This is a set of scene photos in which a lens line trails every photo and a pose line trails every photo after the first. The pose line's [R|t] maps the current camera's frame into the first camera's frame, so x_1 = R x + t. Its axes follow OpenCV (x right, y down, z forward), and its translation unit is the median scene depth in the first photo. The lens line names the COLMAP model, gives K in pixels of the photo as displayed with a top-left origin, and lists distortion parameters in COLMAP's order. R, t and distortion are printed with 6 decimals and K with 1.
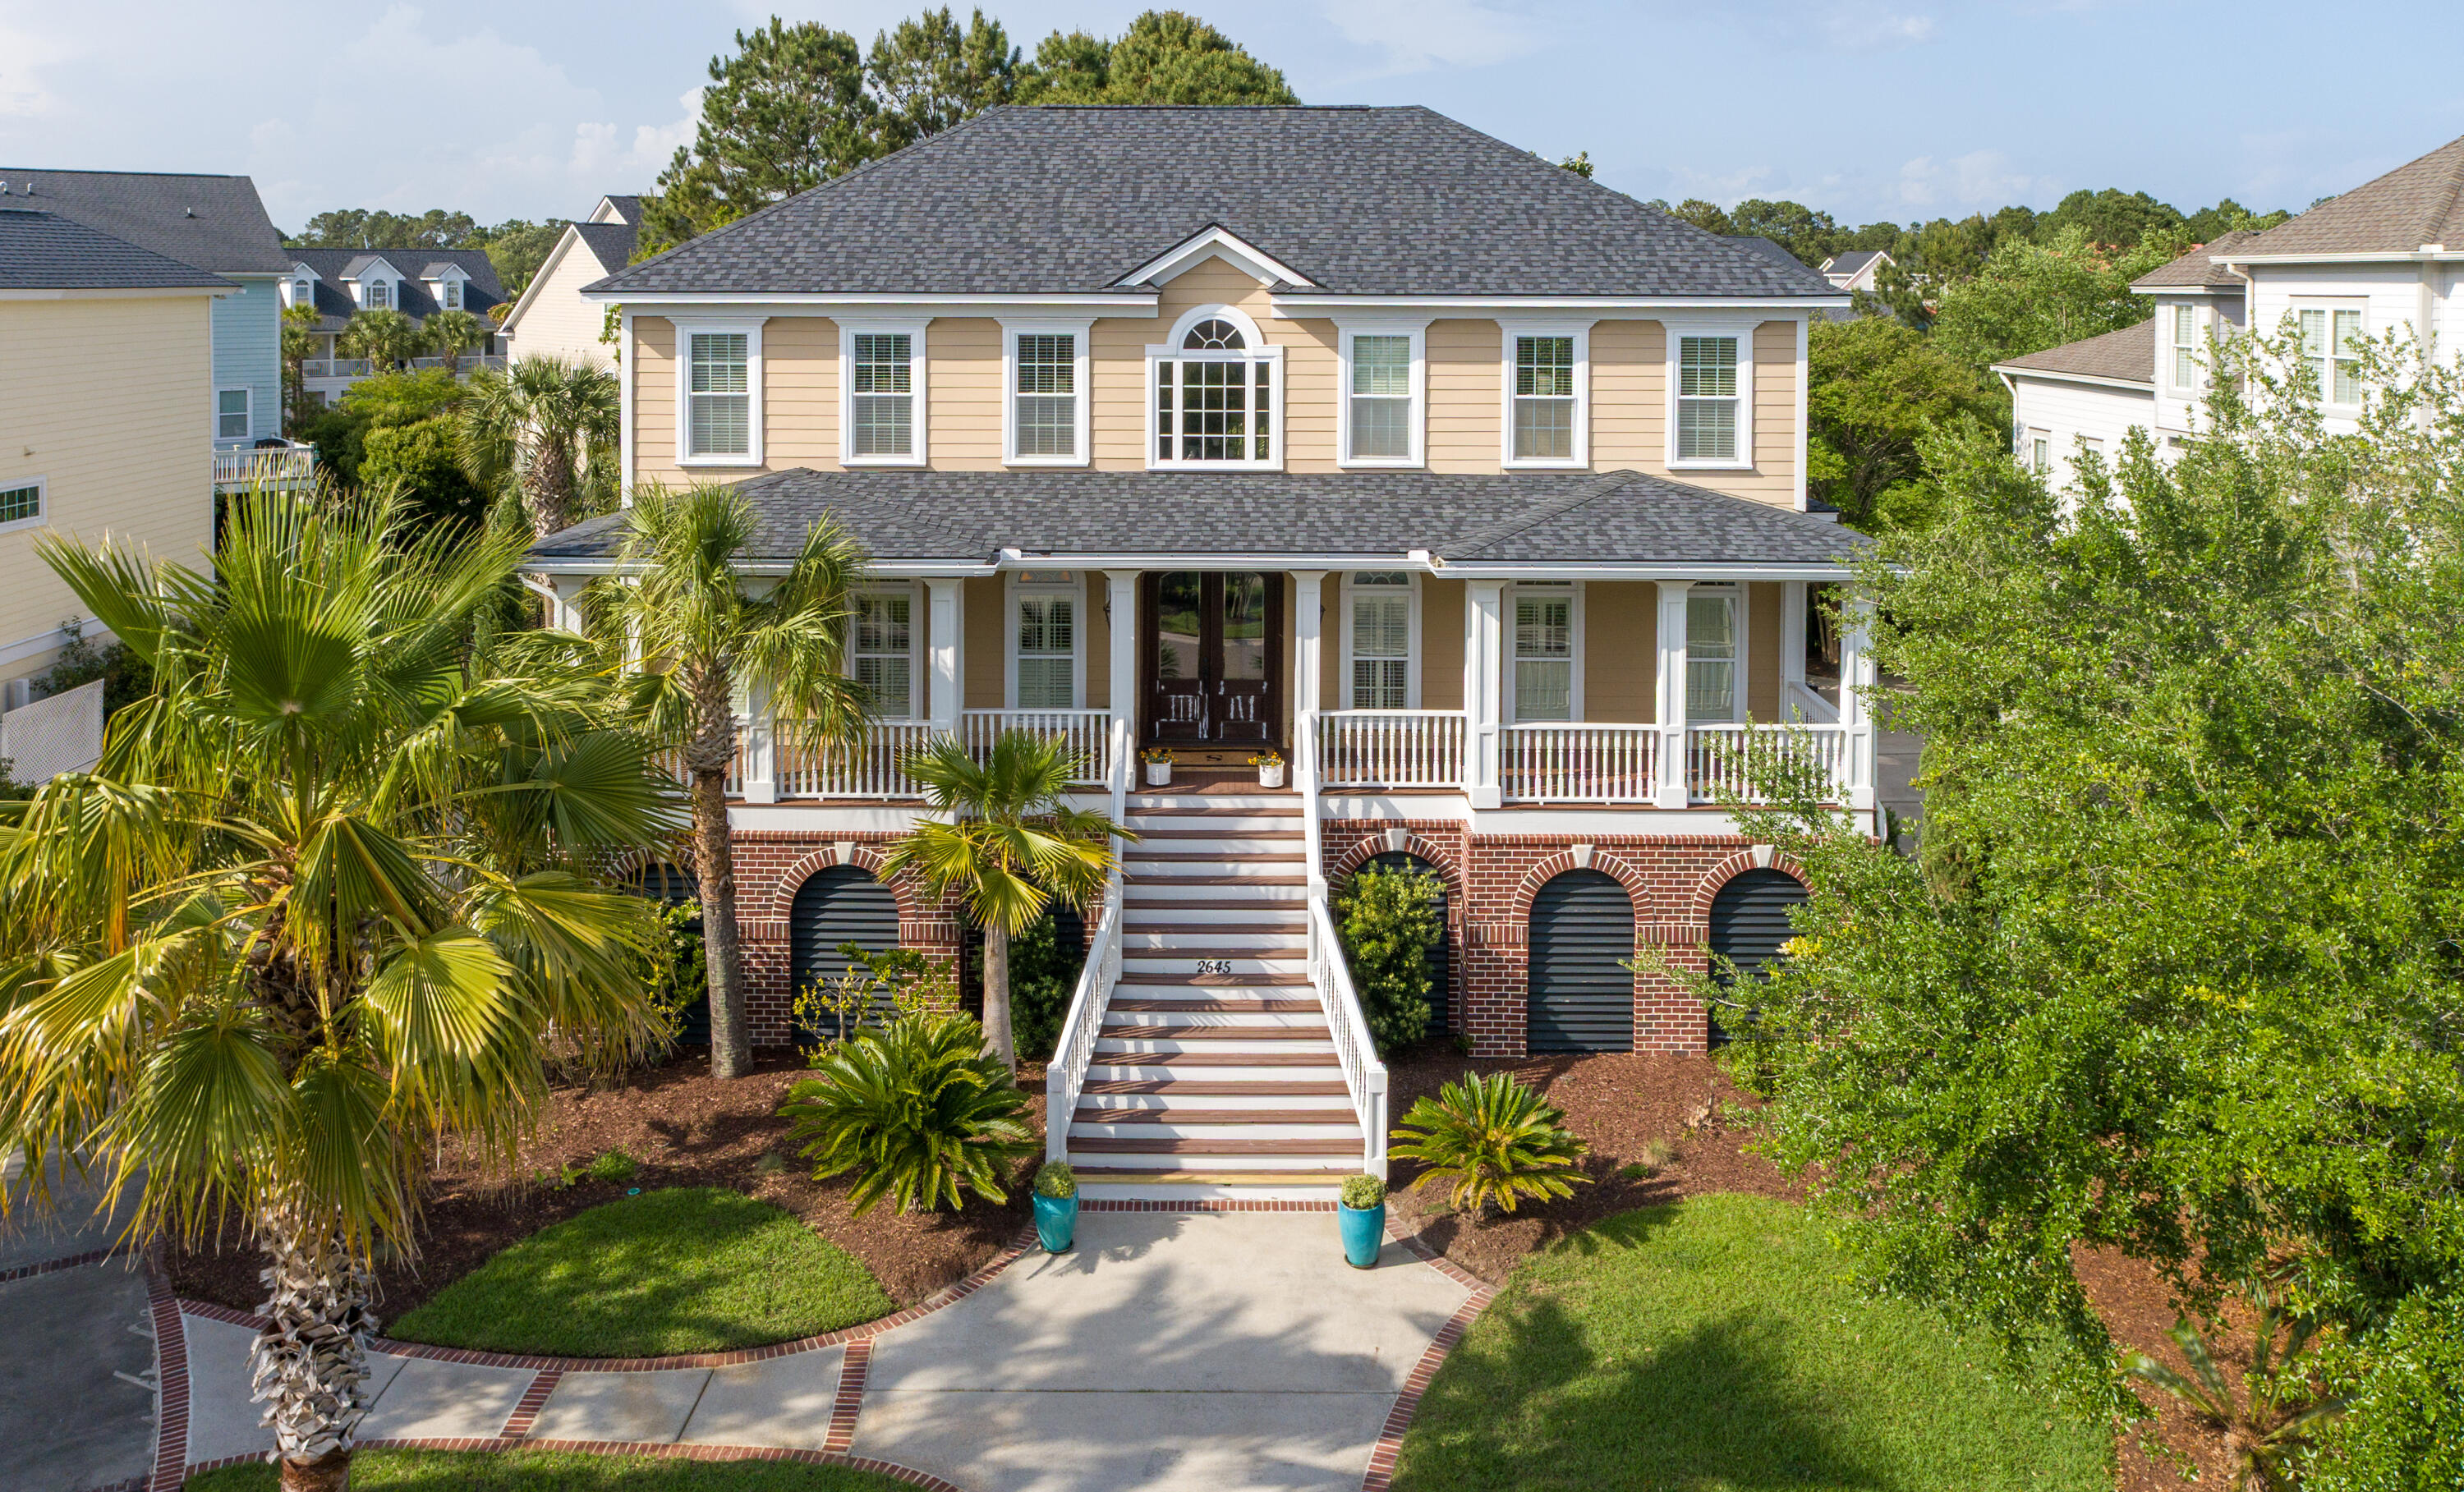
lens RADIAL K [[1898.0, 0, 1261.5], [0, 1898.0, 745.9], [0, 0, 1]] dist [0.003161, 0.001118]
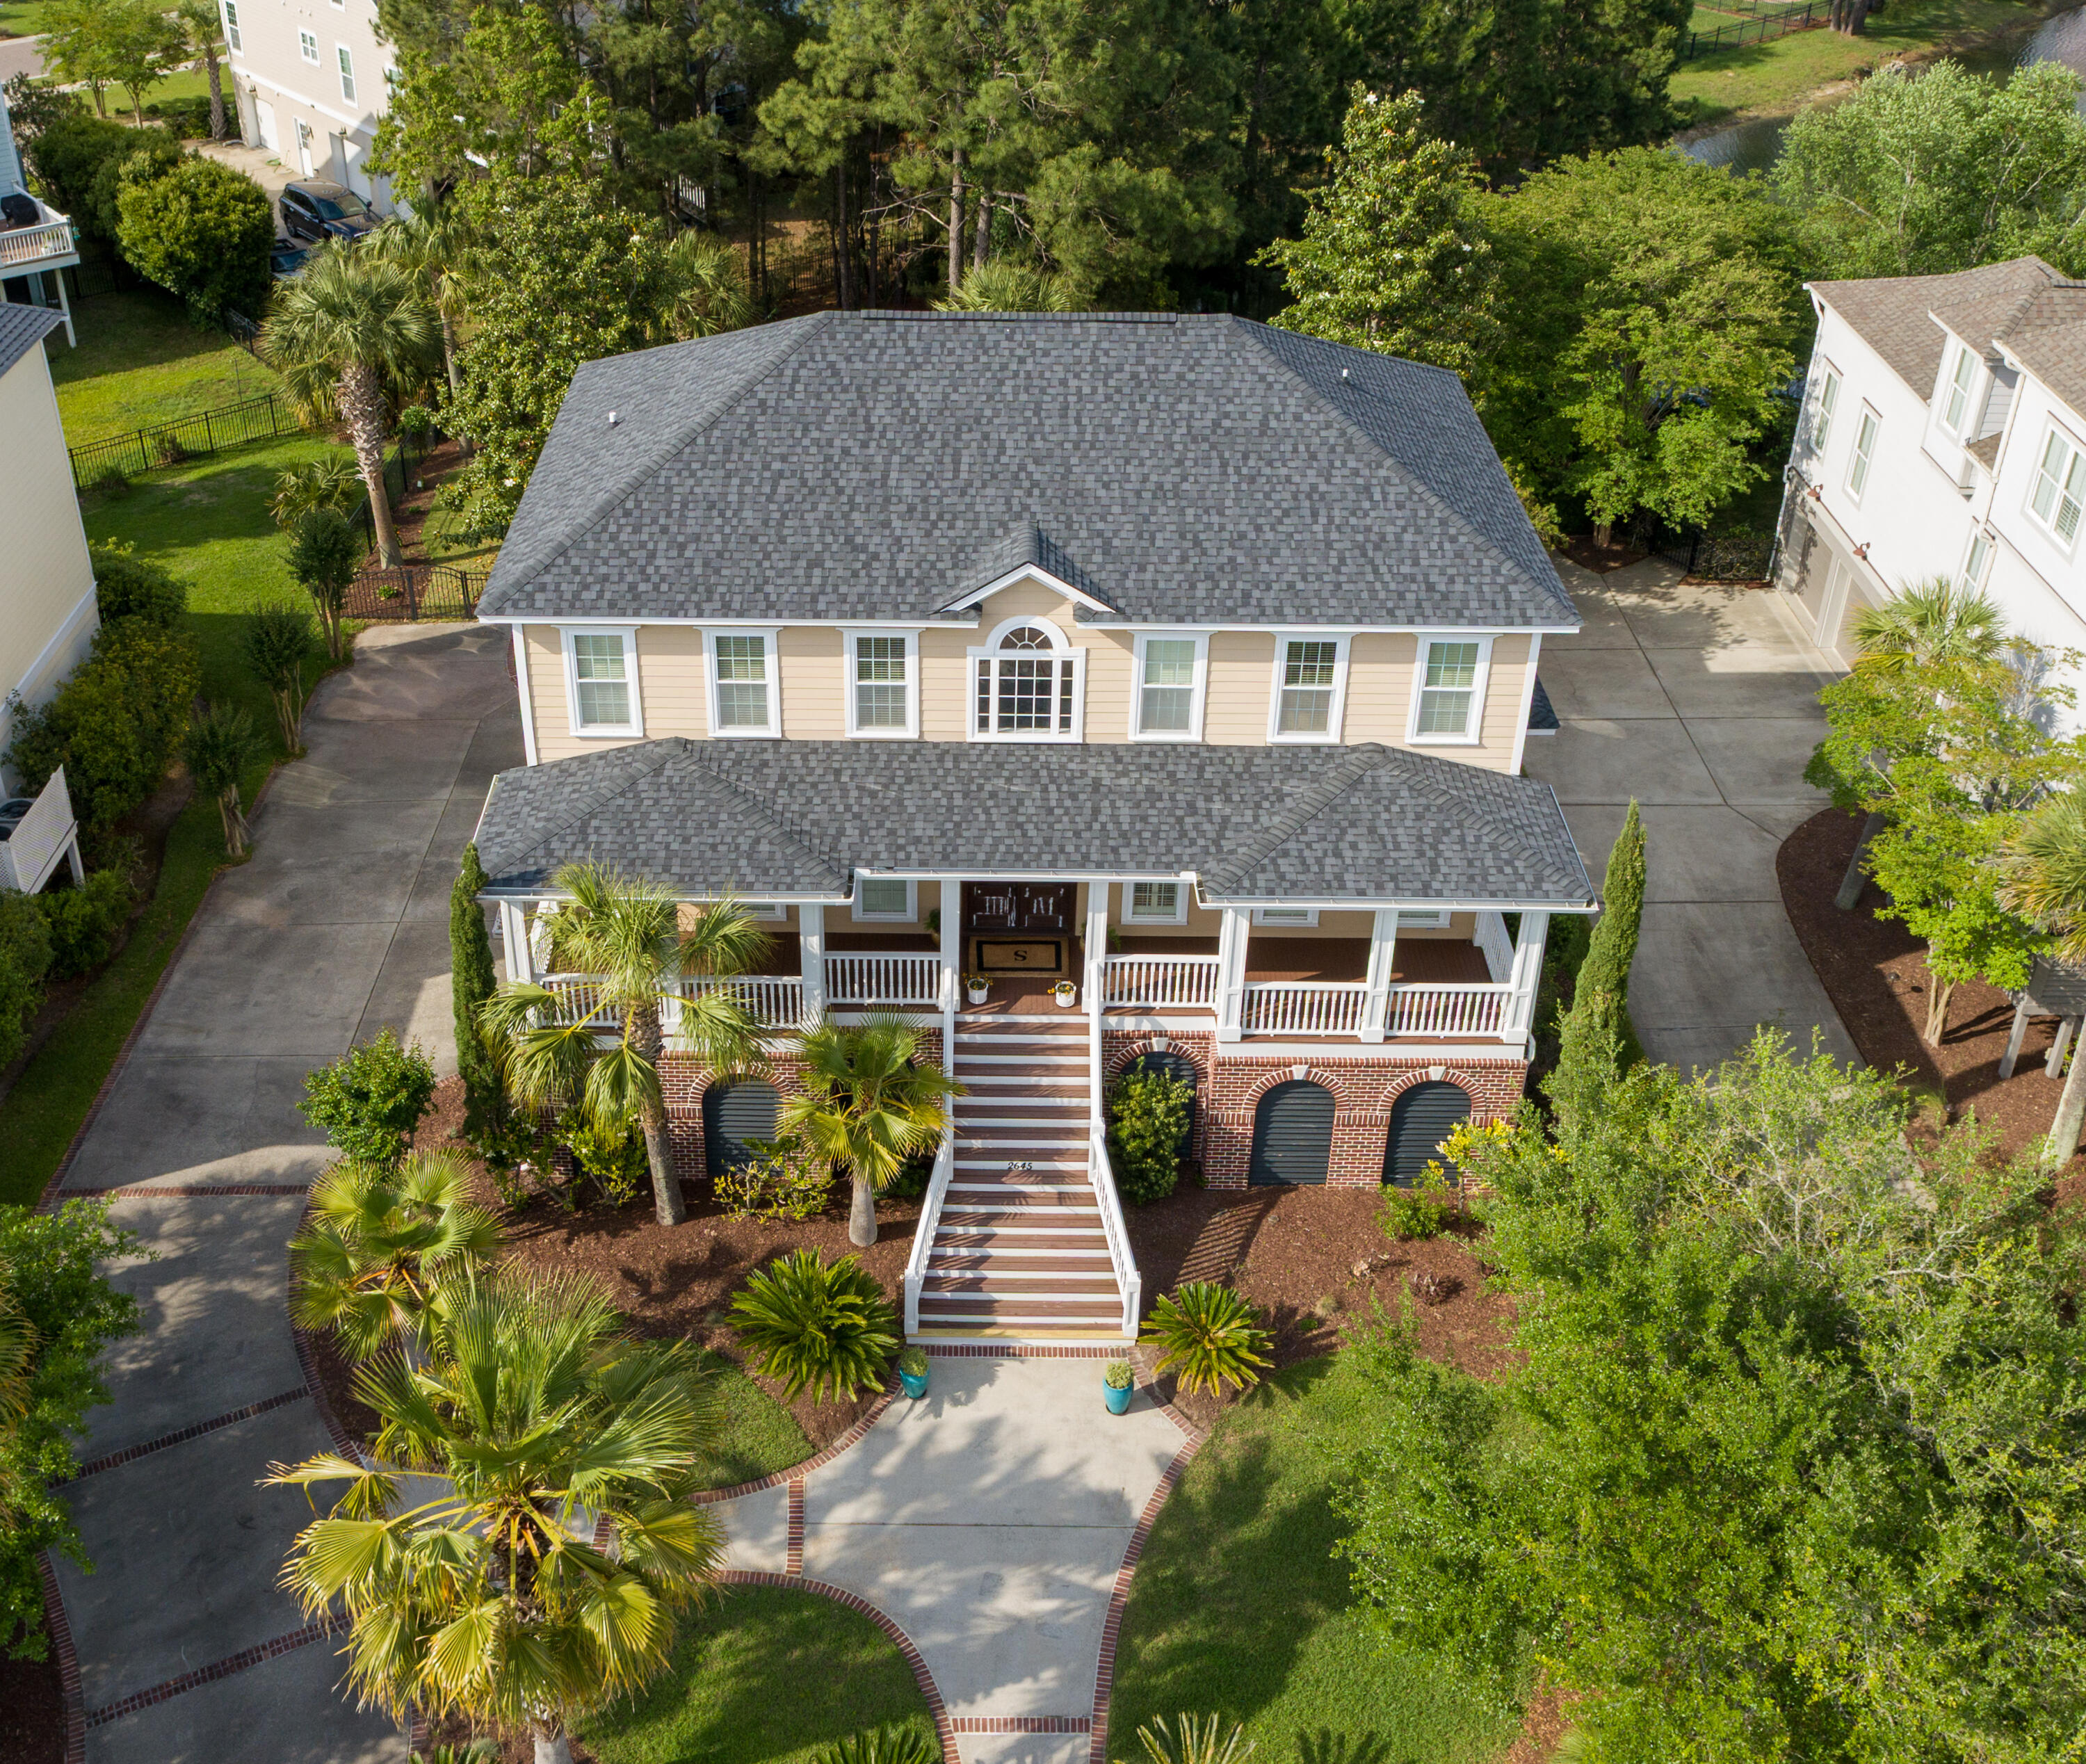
lens RADIAL K [[2279.3, 0, 1043.0], [0, 2279.3, 882.0], [0, 0, 1]] dist [0.009945, 0.013311]
pose [[0.999737, 0.019003, 0.012866, -0.031466], [-0.022933, 0.848536, 0.528641, -0.867630], [-0.000871, -0.528796, 0.848748, -0.268311]]
